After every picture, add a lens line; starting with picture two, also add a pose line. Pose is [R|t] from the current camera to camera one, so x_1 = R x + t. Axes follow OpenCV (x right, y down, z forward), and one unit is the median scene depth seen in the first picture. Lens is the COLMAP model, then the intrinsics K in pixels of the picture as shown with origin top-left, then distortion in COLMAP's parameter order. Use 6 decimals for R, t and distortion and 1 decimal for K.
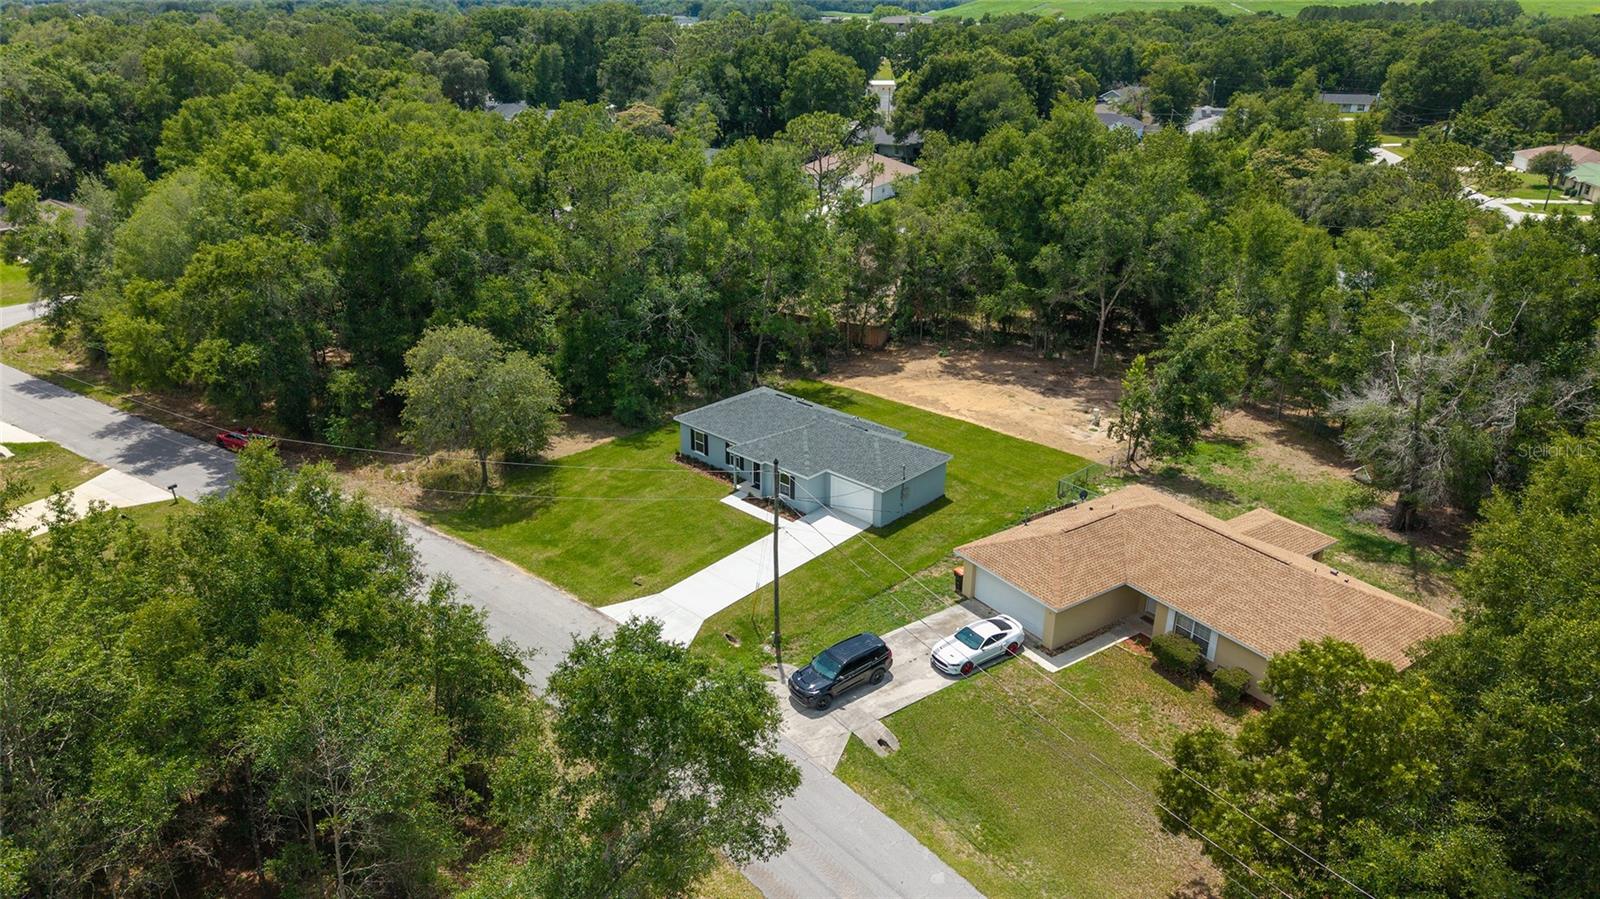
lens RADIAL K [[1068.4, 0, 801.5], [0, 1068.4, 450.3], [0, 0, 1]] dist [0.024559, -0.026106]
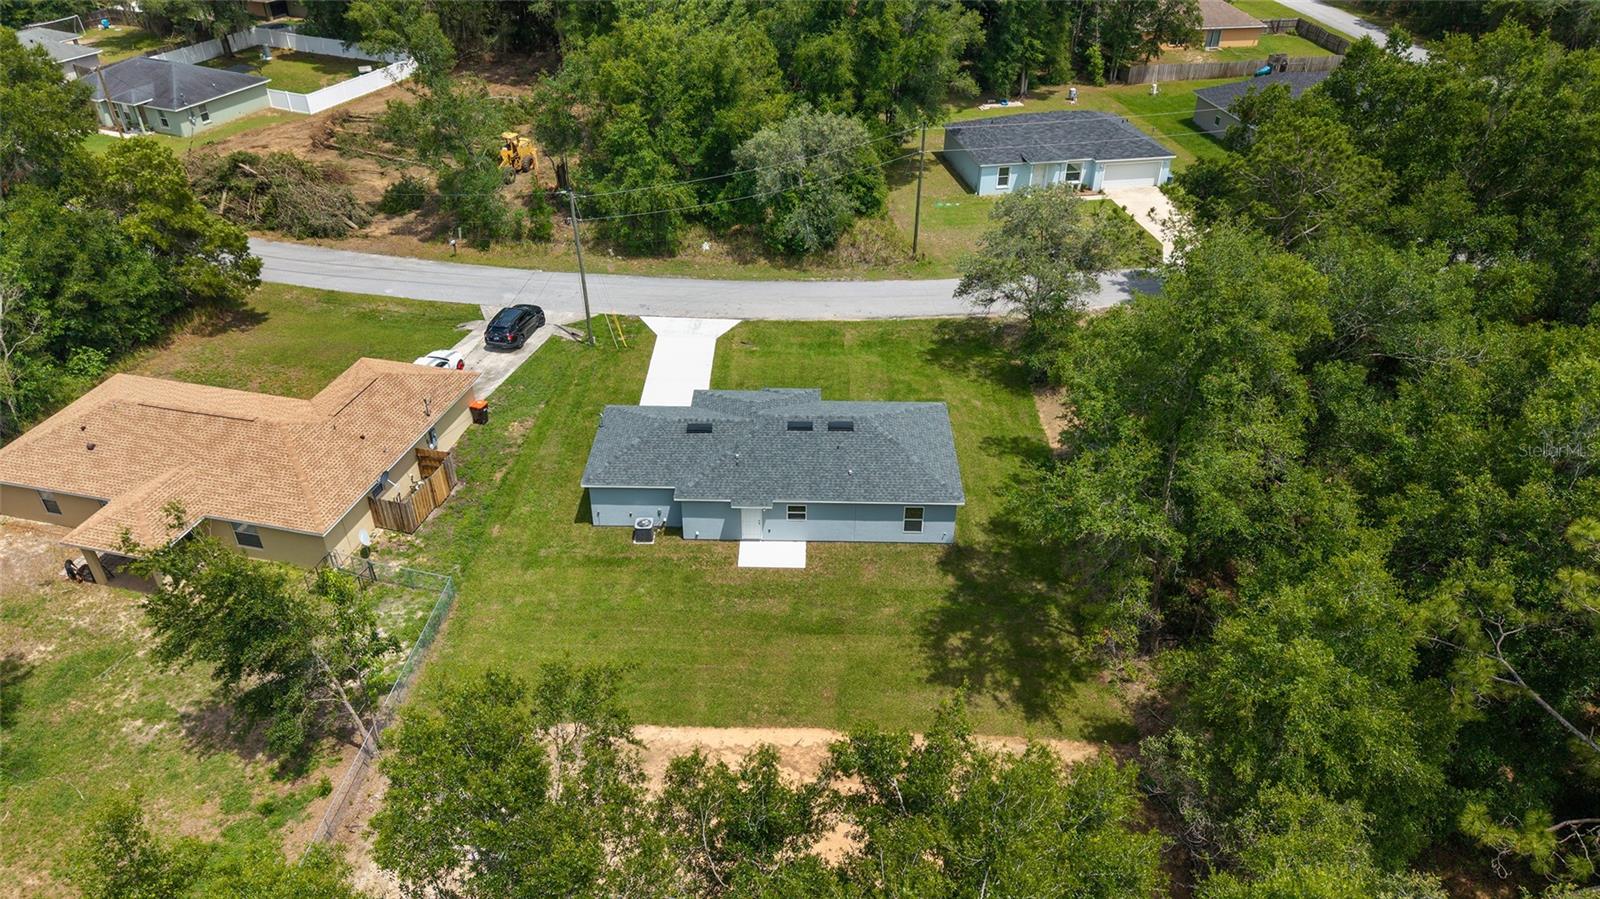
lens RADIAL K [[1068.4, 0, 797.4], [0, 1068.4, 452.0], [0, 0, 1]] dist [0.024559, -0.026106]
pose [[-0.743877, 0.362240, -0.561632, 0.342345], [-0.272468, 0.602976, 0.749787, -0.472254], [0.610253, 0.710776, -0.349841, 1.043708]]
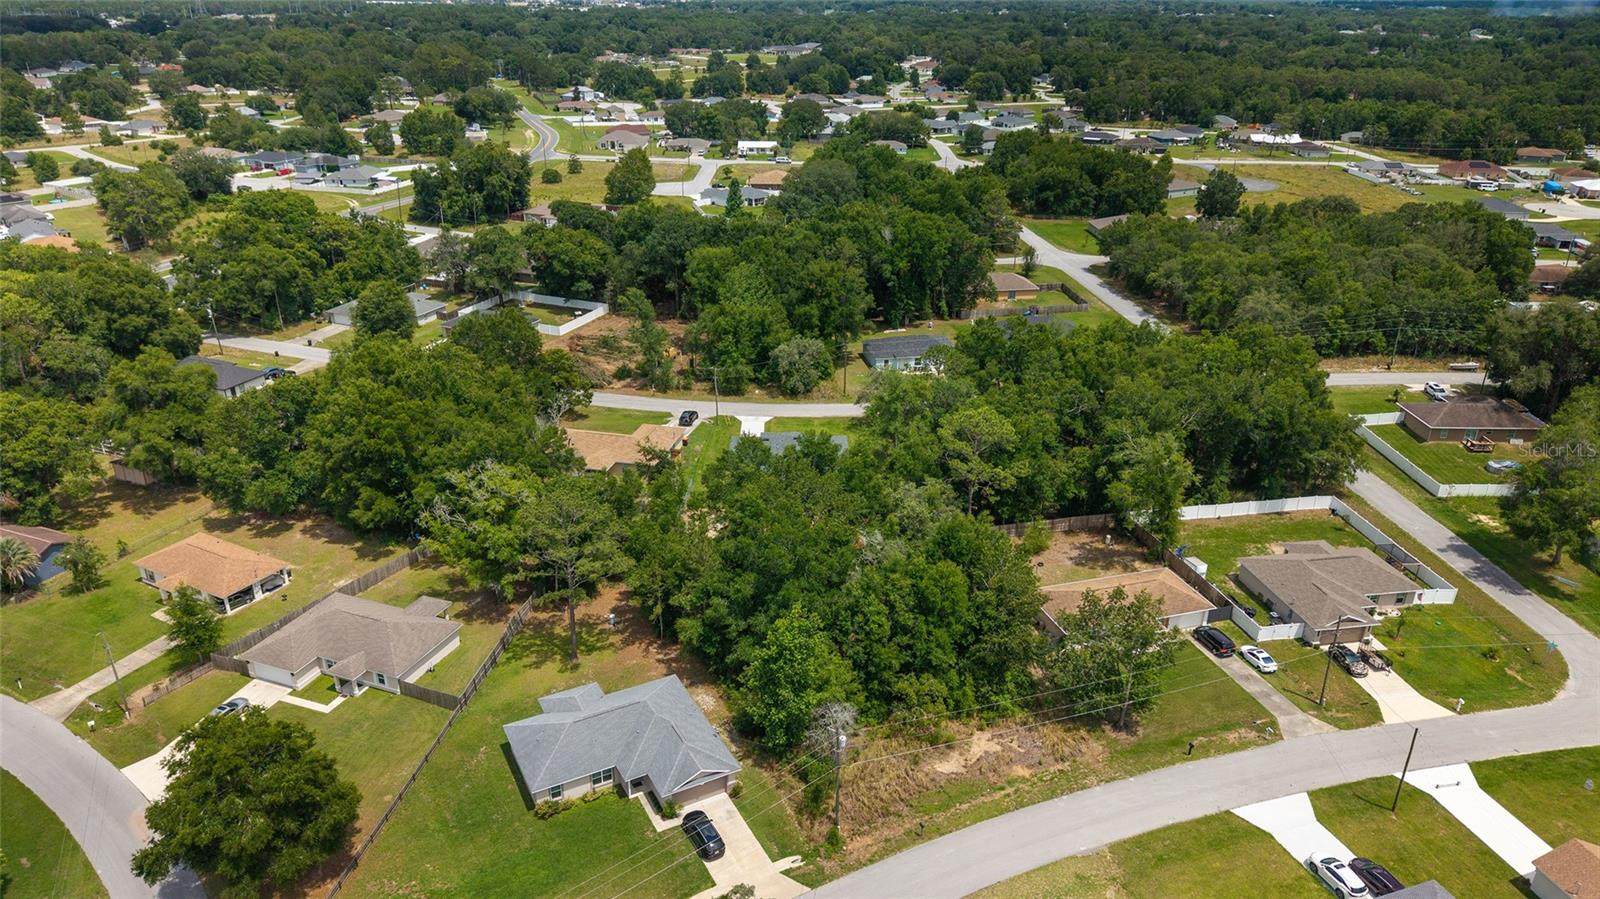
lens RADIAL K [[1068.4, 0, 793.3], [0, 1068.4, 437.6], [0, 0, 1]] dist [0.024559, -0.026106]
pose [[-0.741215, 0.250362, -0.622832, 1.168134], [-0.273698, 0.734497, 0.620969, -1.191969], [0.612935, 0.630740, -0.475897, 1.707929]]
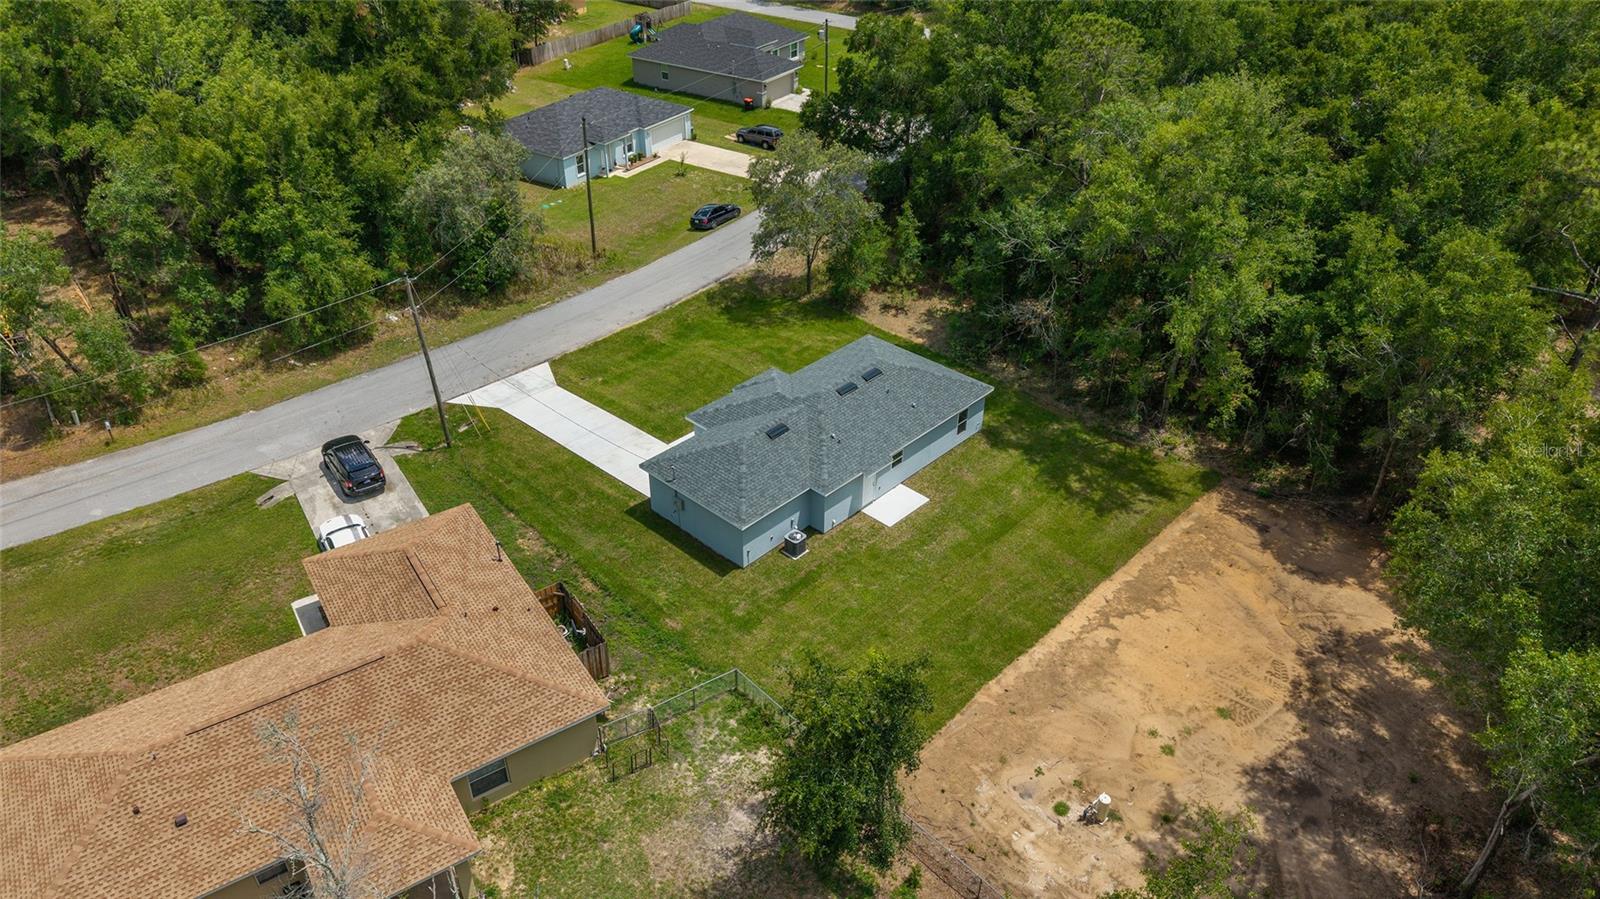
lens RADIAL K [[1068.4, 0, 796.4], [0, 1068.4, 451.3], [0, 0, 1]] dist [0.024559, -0.026106]
pose [[-0.014610, 0.554027, -0.832370, 0.542811], [-0.394288, 0.761812, 0.513984, -0.317905], [0.918871, 0.335703, 0.207316, 0.682340]]
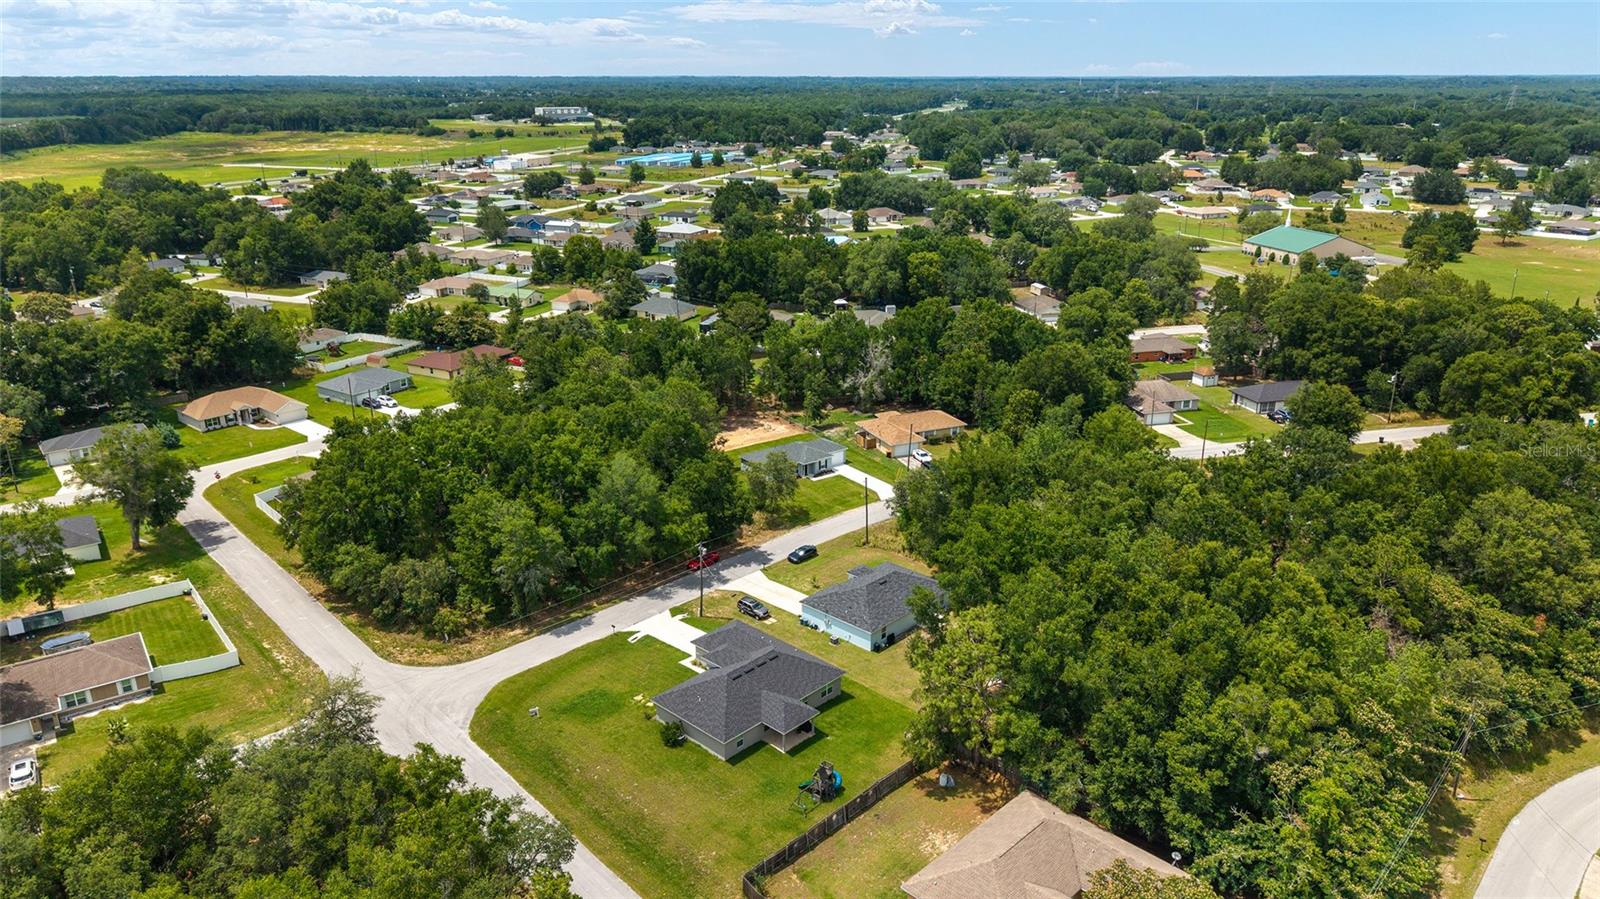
lens RADIAL K [[1068.4, 0, 801.0], [0, 1068.4, 482.7], [0, 0, 1]] dist [0.024559, -0.026106]
pose [[0.193444, -0.354287, 0.914910, -1.994876], [0.388591, 0.883929, 0.260129, -0.518021], [-0.900876, 0.305205, 0.308663, 0.158160]]
